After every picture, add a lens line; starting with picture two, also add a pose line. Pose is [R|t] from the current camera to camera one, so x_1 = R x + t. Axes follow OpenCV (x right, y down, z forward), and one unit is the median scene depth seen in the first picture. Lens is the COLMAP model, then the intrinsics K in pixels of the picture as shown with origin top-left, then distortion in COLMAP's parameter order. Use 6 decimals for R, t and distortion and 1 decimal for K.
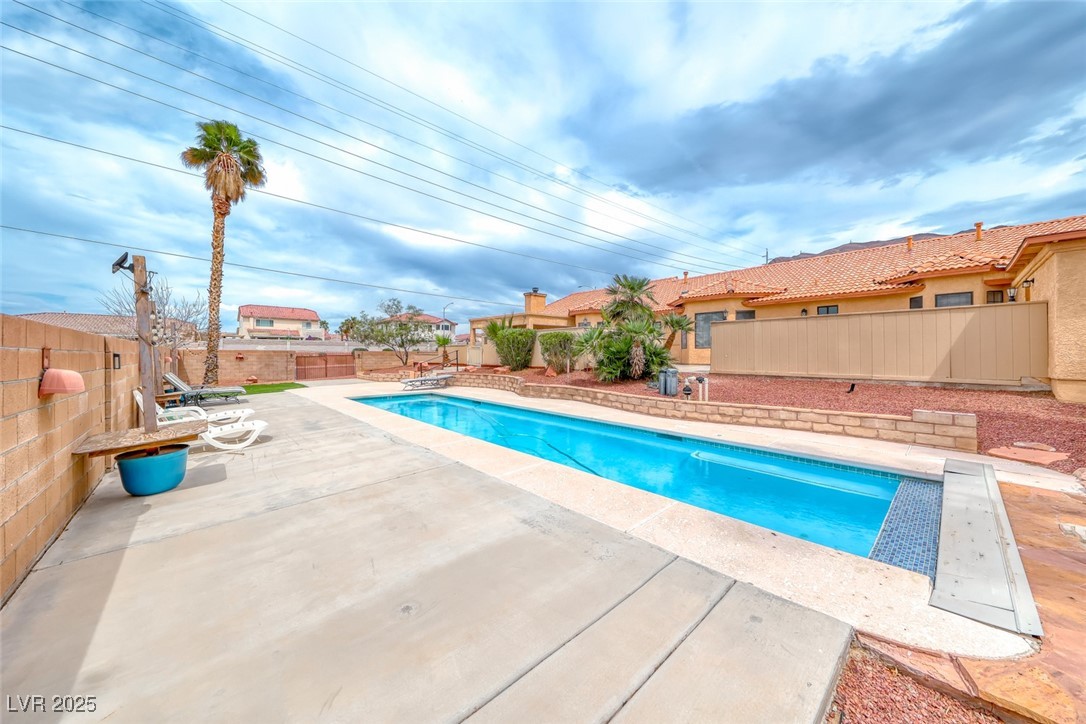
lens RADIAL K [[378.4, 0, 541.9], [0, 378.4, 364.6], [0, 0, 1]] dist [0.001584, -0.000208]
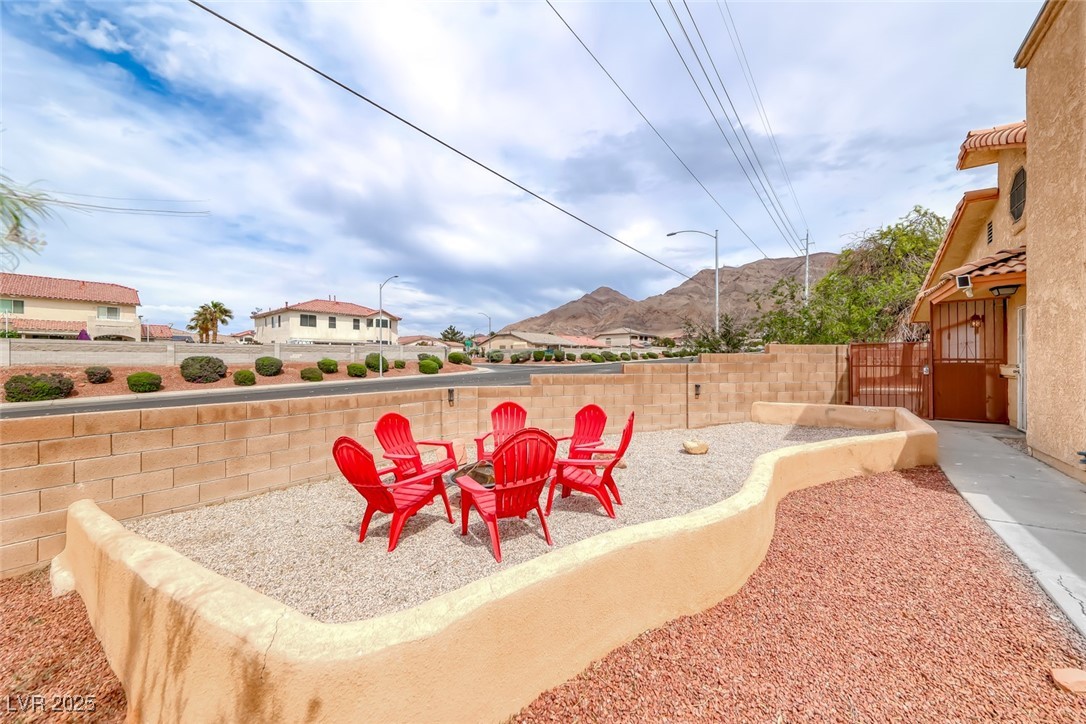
lens RADIAL K [[378.4, 0, 548.3], [0, 378.4, 358.8], [0, 0, 1]] dist [0.001584, -0.000208]
pose [[0.987499, -0.000926, 0.157624, -0.074858], [0.005328, 0.999607, -0.027506, -0.017137], [-0.157536, 0.028002, 0.987116, 0.313200]]
